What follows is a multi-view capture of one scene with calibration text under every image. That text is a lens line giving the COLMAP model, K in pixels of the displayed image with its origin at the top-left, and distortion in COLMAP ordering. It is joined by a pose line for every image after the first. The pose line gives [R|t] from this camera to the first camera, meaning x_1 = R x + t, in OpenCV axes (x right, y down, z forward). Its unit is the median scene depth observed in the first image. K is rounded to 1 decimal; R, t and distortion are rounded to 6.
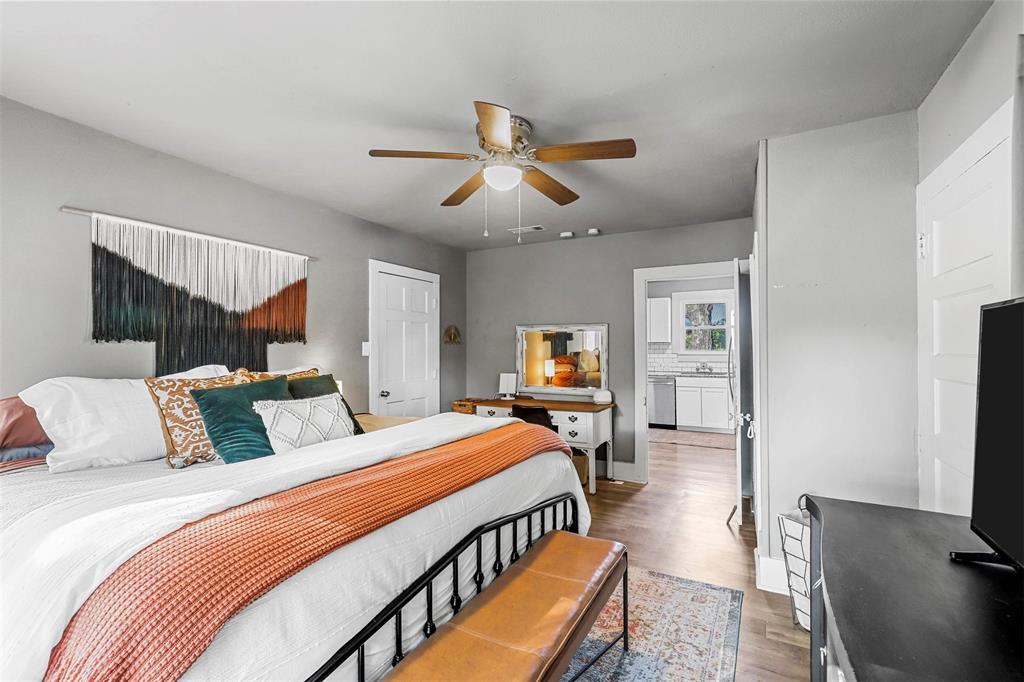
lens RADIAL K [[459.1, 0, 508.0], [0, 459.1, 343.1], [0, 0, 1]] dist [0.000074, -0.000186]
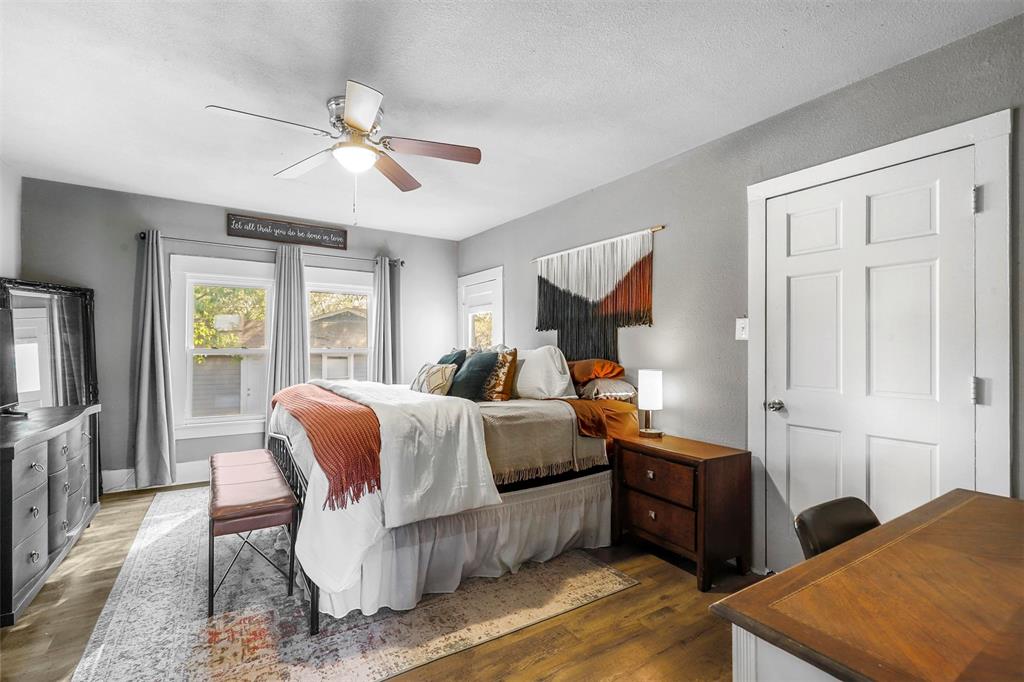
lens RADIAL K [[459.1, 0, 508.7], [0, 459.1, 344.6], [0, 0, 1]] dist [0.000074, -0.000186]
pose [[-0.479539, -0.003850, -0.877512, 0.555334], [0.006337, 0.999949, -0.007850, 0.050090], [0.877498, -0.009325, -0.479490, 1.376941]]
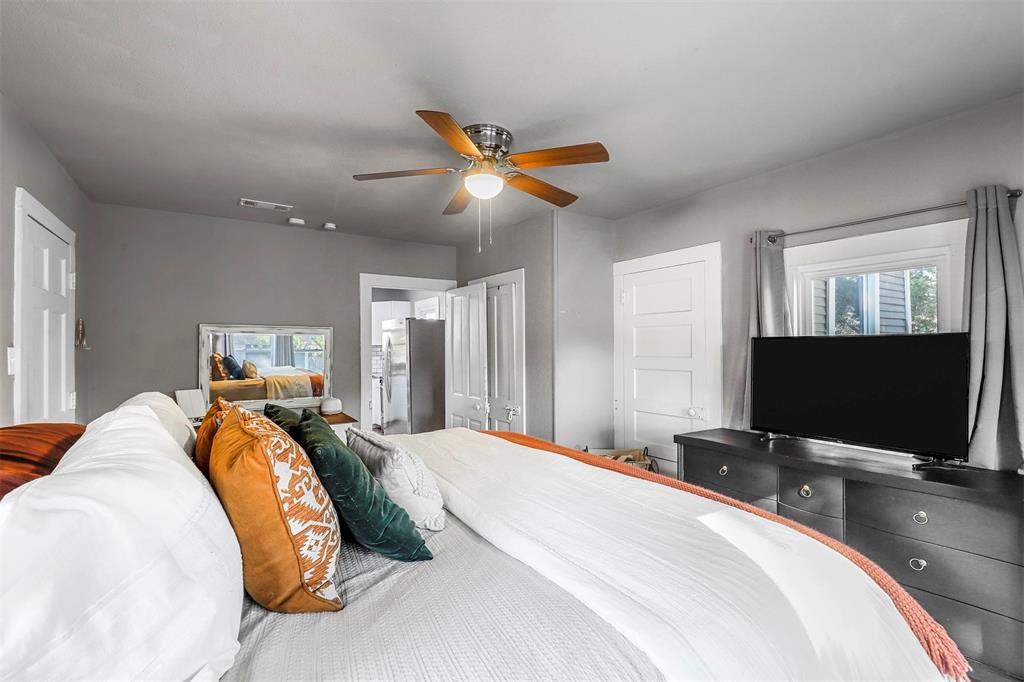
lens RADIAL K [[459.1, 0, 517.0], [0, 459.1, 343.1], [0, 0, 1]] dist [0.000074, -0.000186]
pose [[0.476058, 0.007950, 0.879378, -0.659373], [-0.005761, 0.999966, -0.005922, -0.010163], [-0.879395, -0.002247, 0.476088, 0.355561]]
